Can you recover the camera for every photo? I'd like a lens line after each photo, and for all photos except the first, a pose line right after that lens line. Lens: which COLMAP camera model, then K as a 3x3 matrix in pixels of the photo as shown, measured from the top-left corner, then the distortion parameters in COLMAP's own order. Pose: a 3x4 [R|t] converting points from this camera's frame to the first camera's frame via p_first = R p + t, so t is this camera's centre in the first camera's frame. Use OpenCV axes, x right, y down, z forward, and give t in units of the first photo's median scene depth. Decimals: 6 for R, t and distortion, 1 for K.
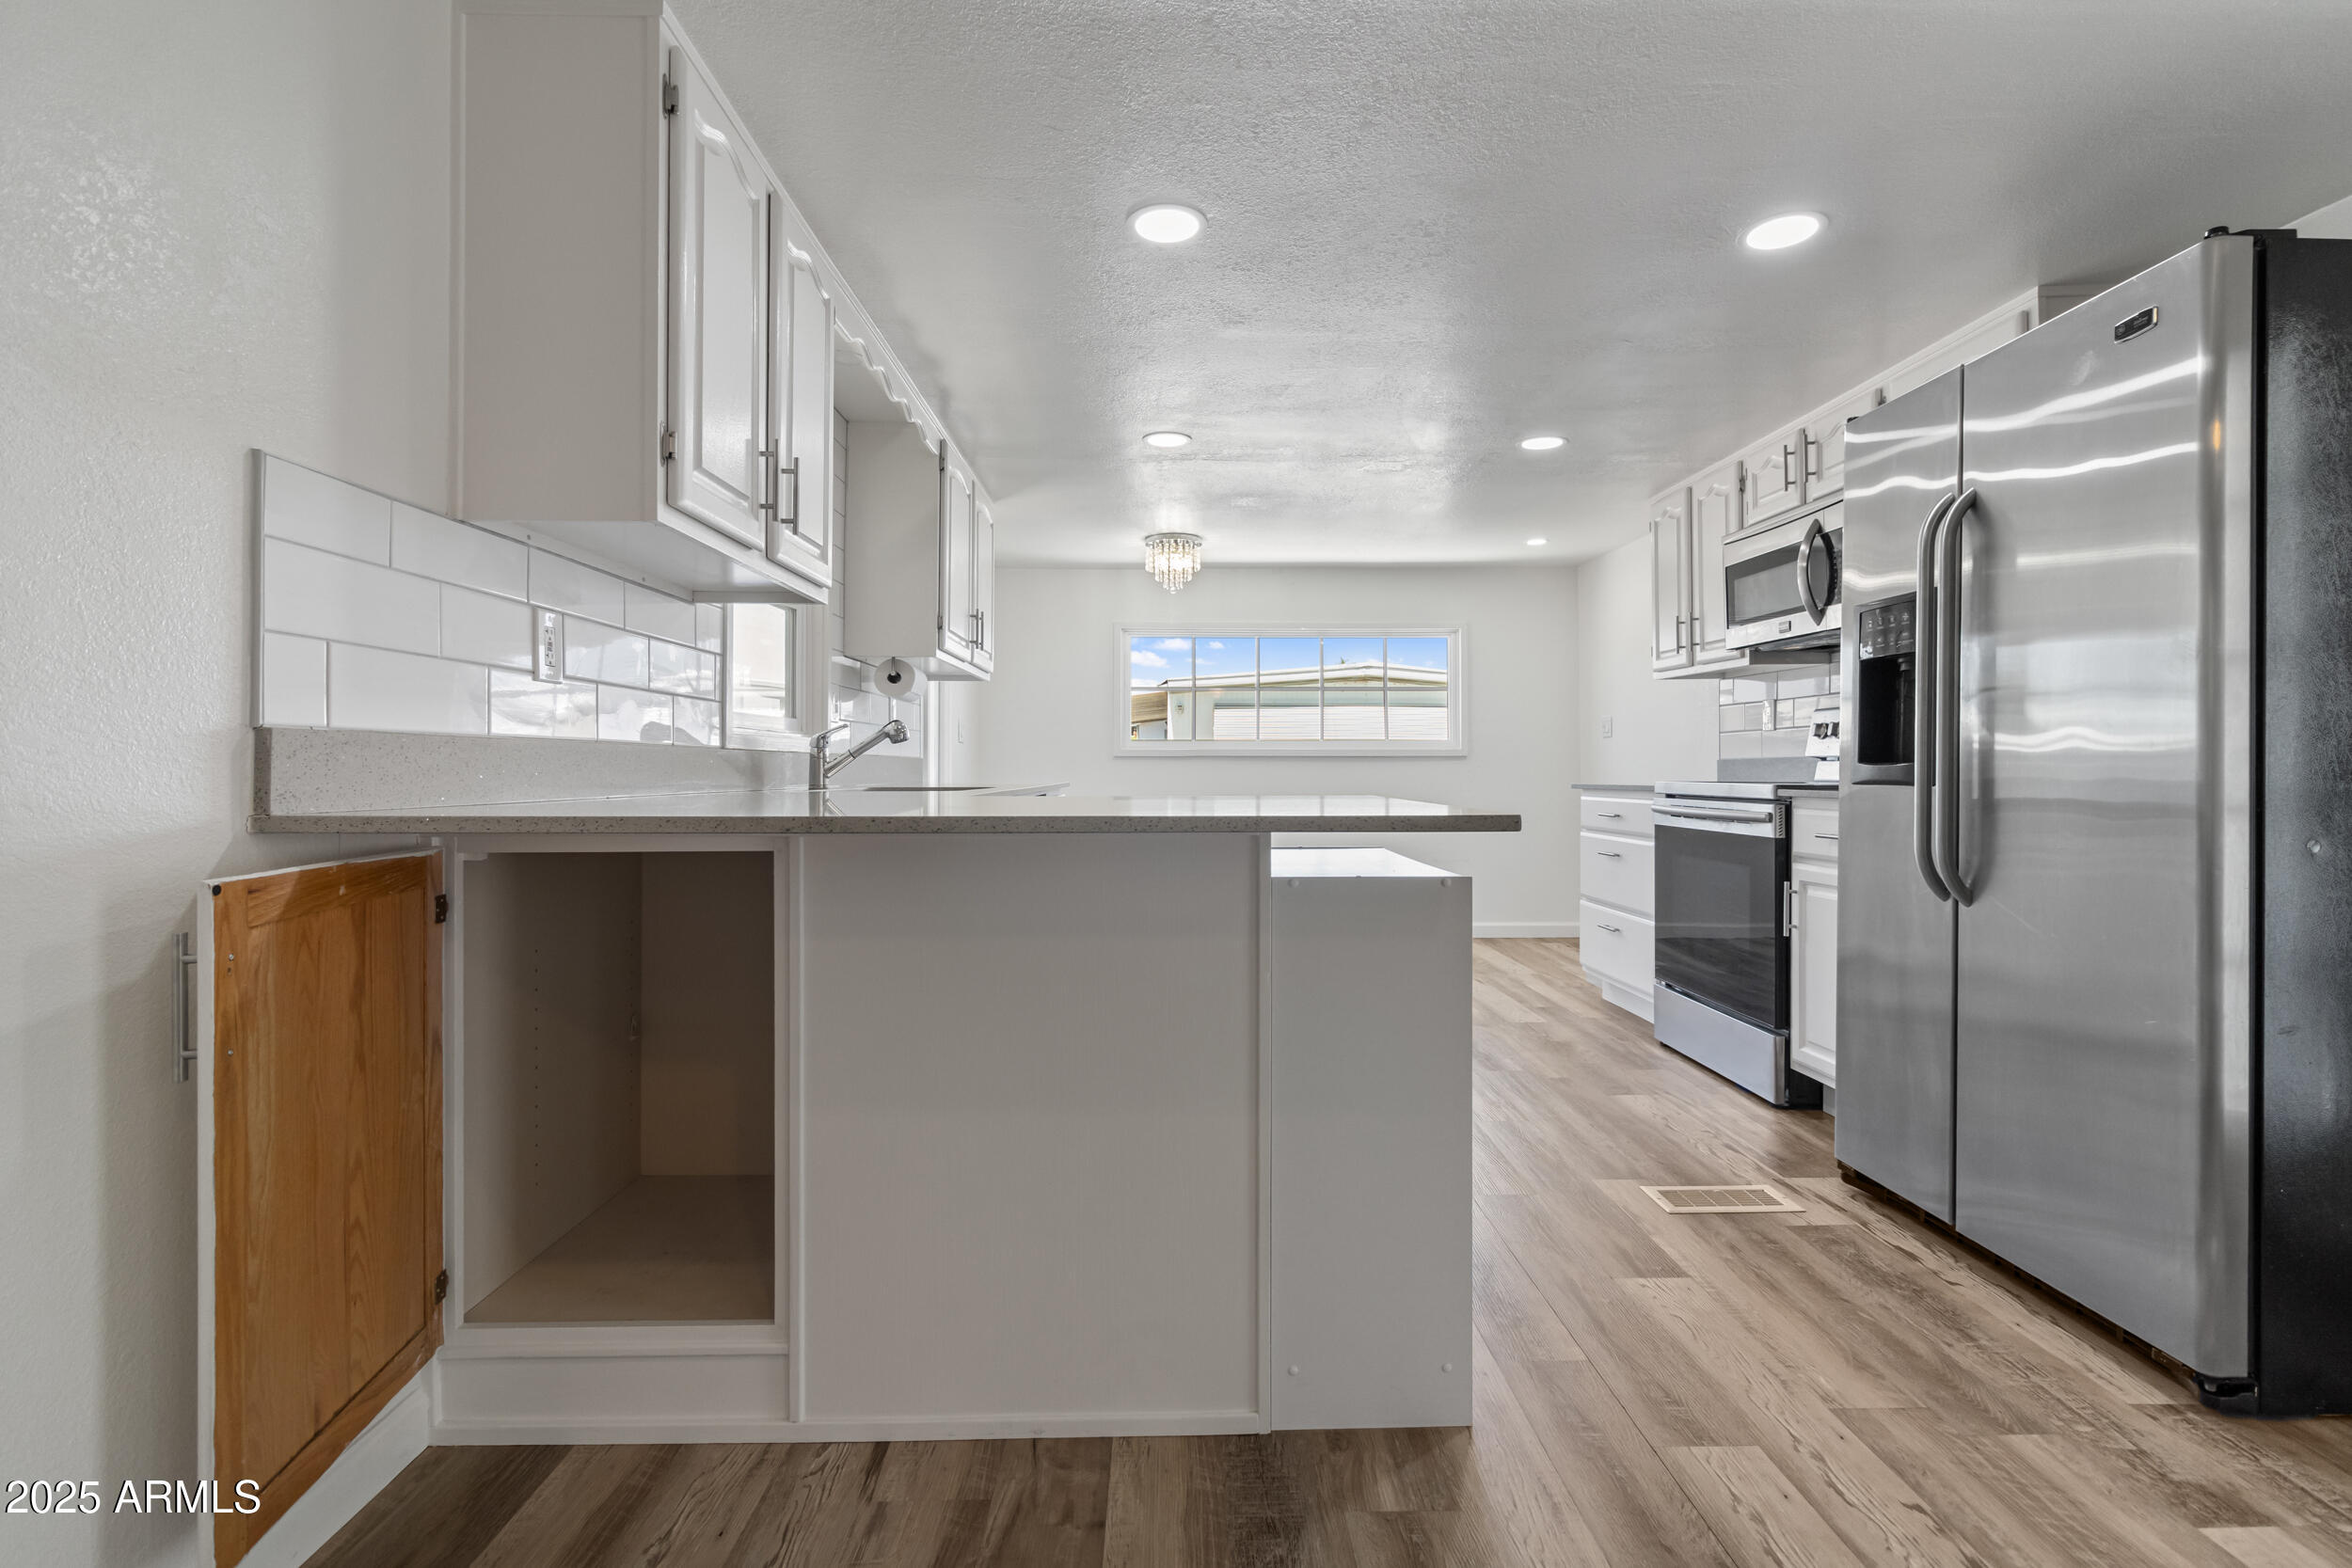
lens RADIAL K [[1089.4, 0, 1183.0], [0, 1089.4, 762.4], [0, 0, 1]] dist [-0.001172, 0.000277]
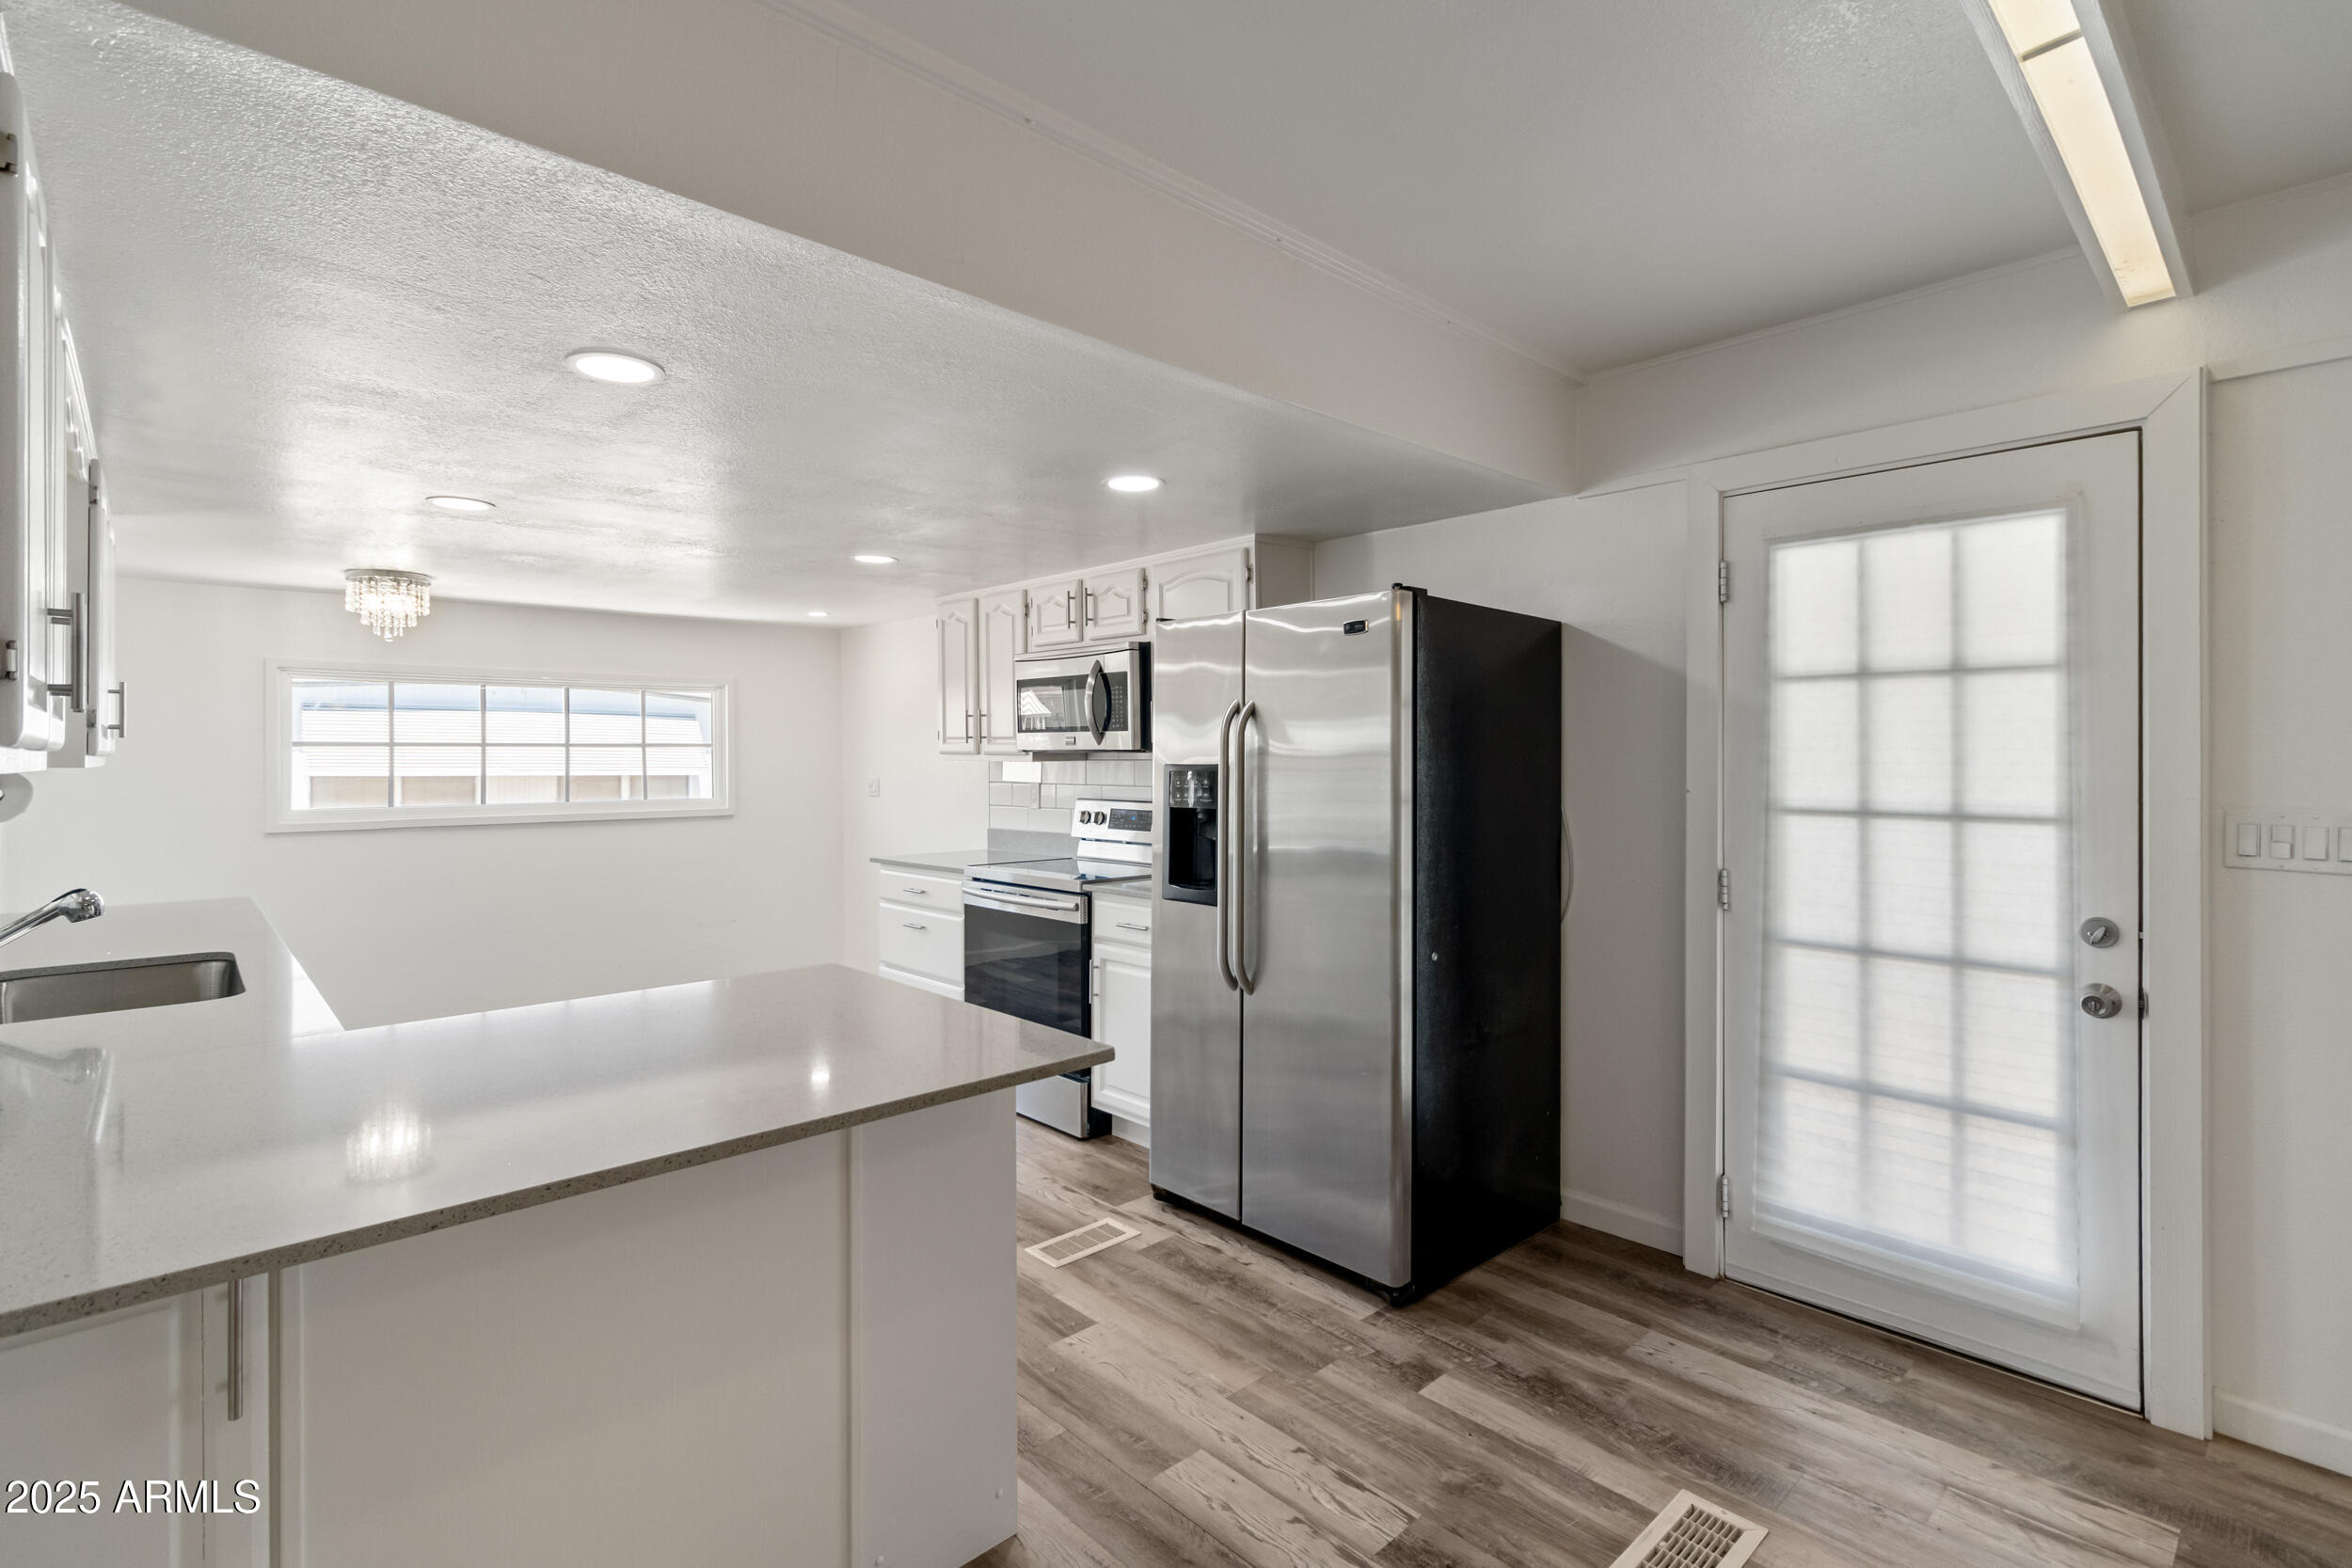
lens RADIAL K [[1096.1, 0, 1179.3], [0, 1096.1, 763.7], [0, 0, 1]] dist [0.000459, 0.000180]
pose [[0.743592, -0.006369, 0.668603, -0.287485], [0.000453, 0.999959, 0.009021, -0.173509], [-0.668634, -0.006405, 0.743564, -0.001036]]
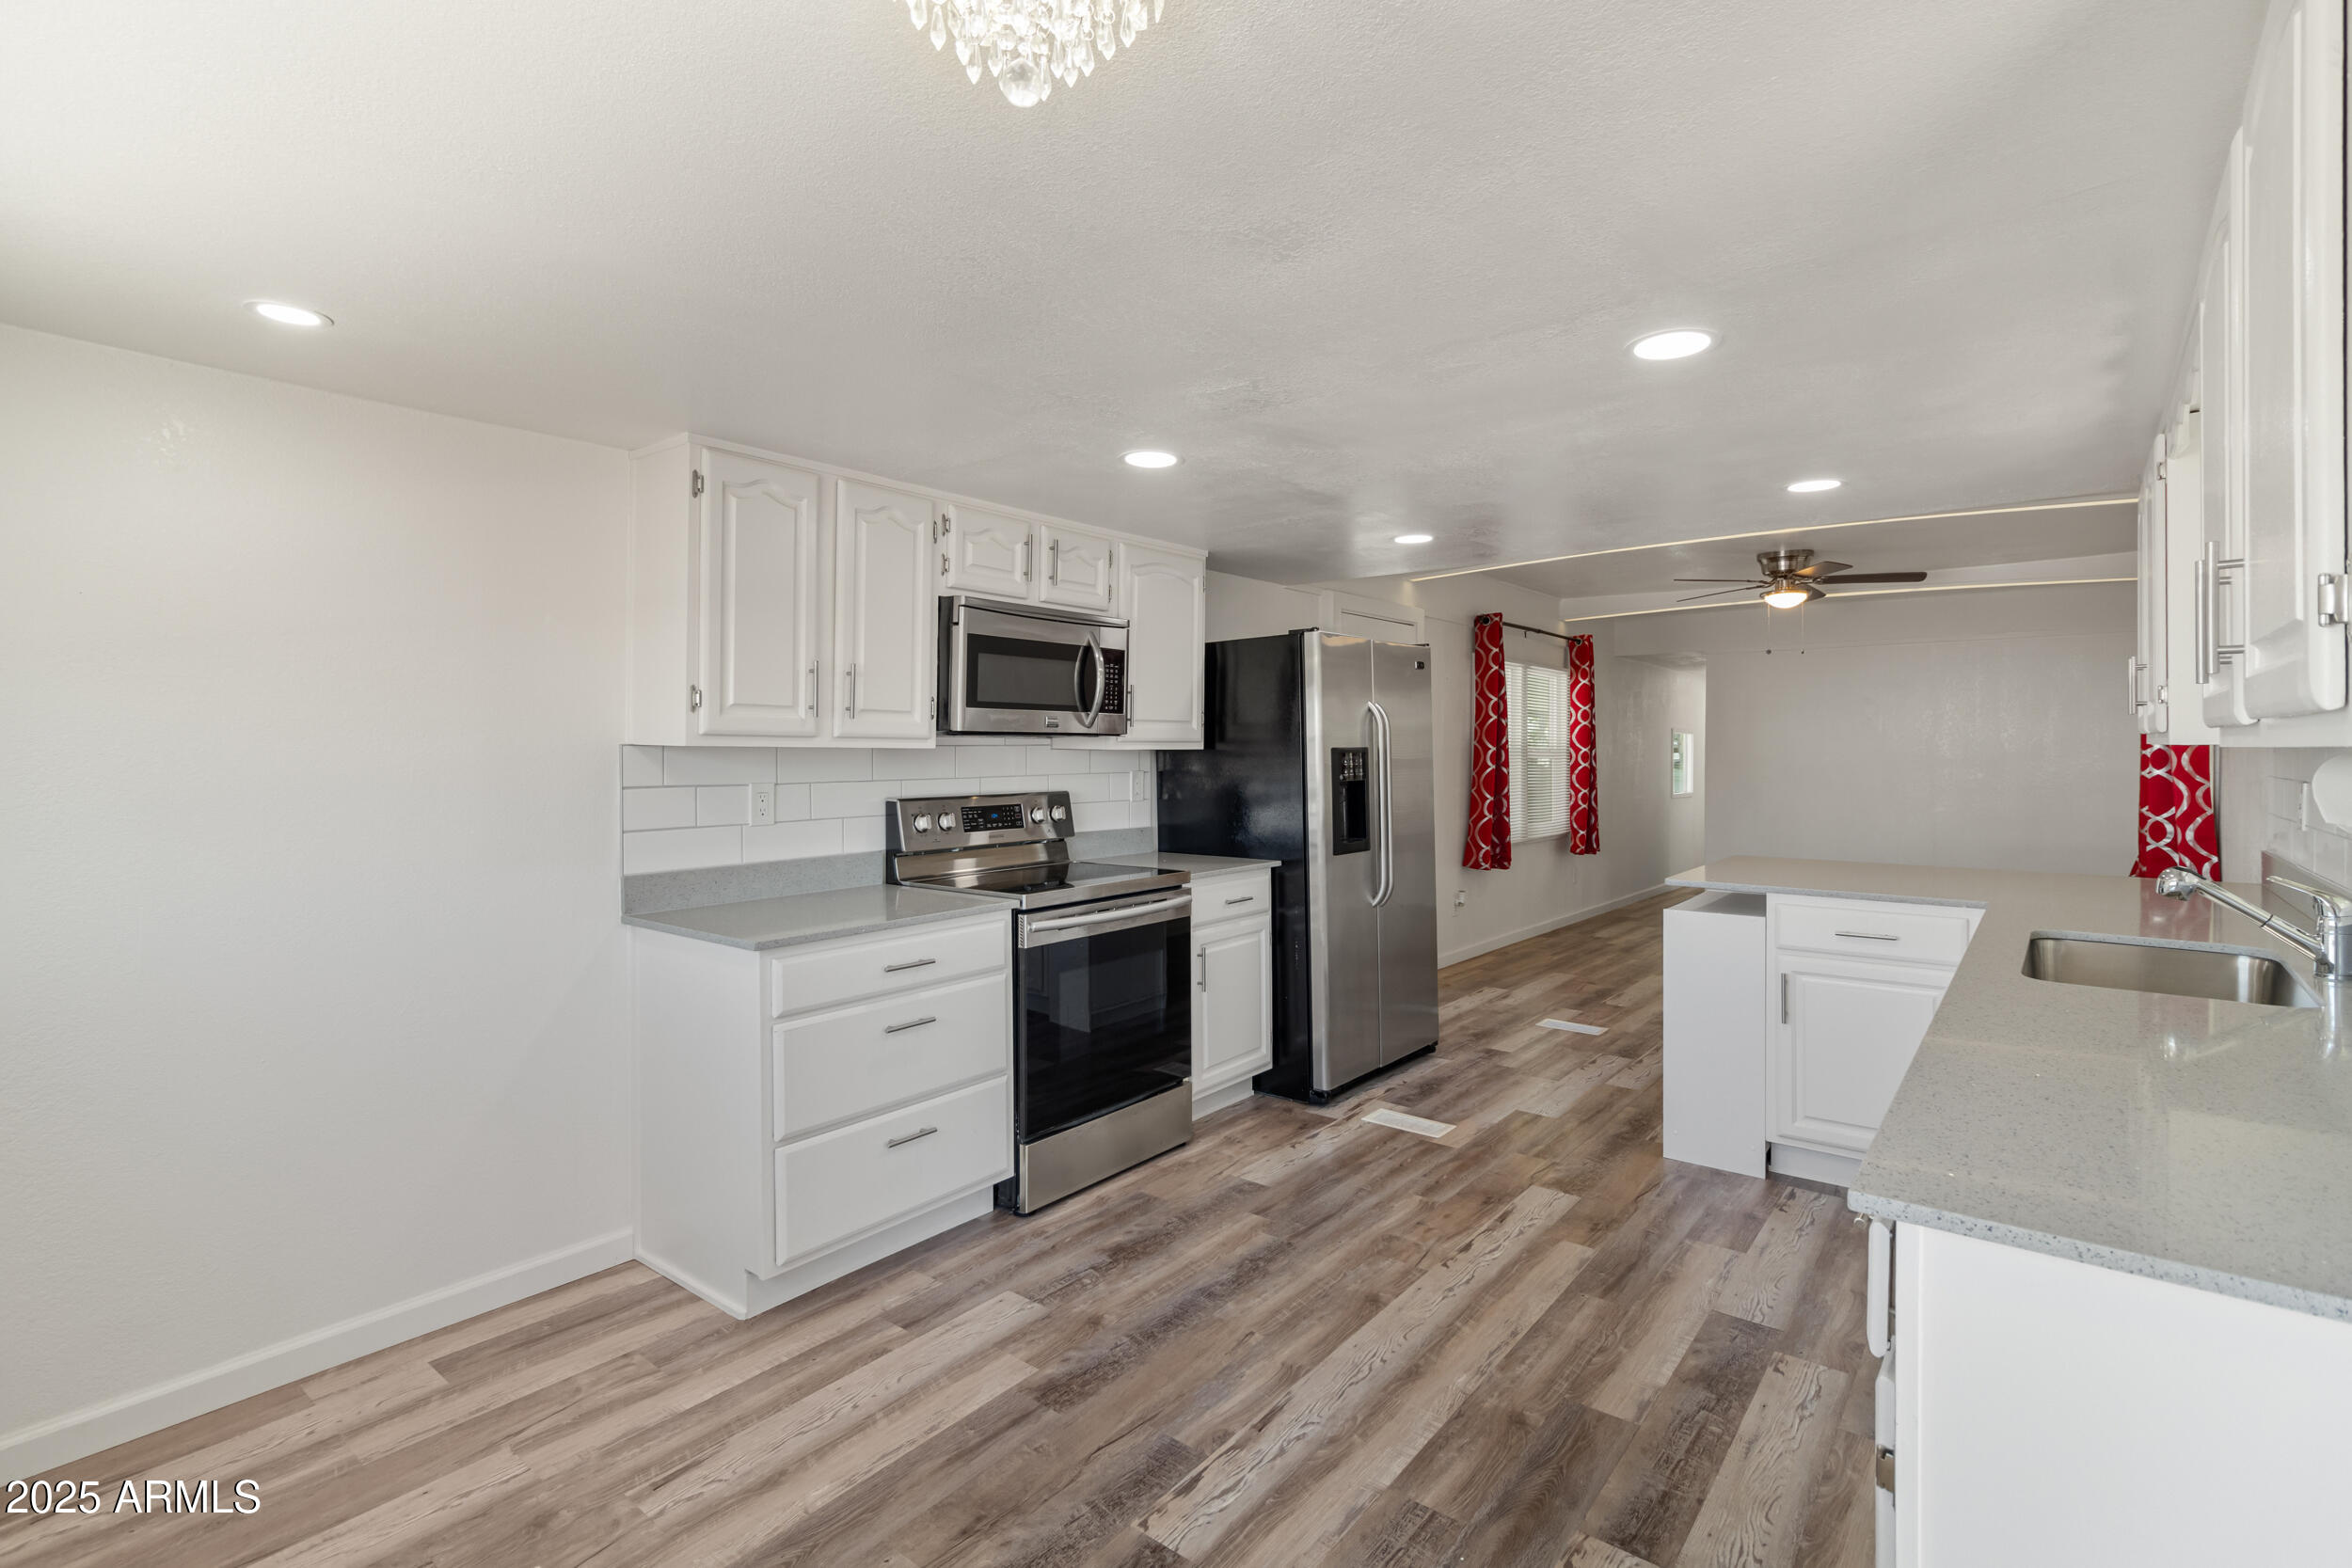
lens RADIAL K [[1096.1, 0, 1179.3], [0, 1096.1, 763.7], [0, 0, 1]] dist [0.000459, 0.000180]
pose [[-0.769340, -0.007504, 0.638795, -0.290312], [-0.000387, 0.999936, 0.011279, -0.152772], [-0.638839, 0.008430, -0.769294, 2.697648]]
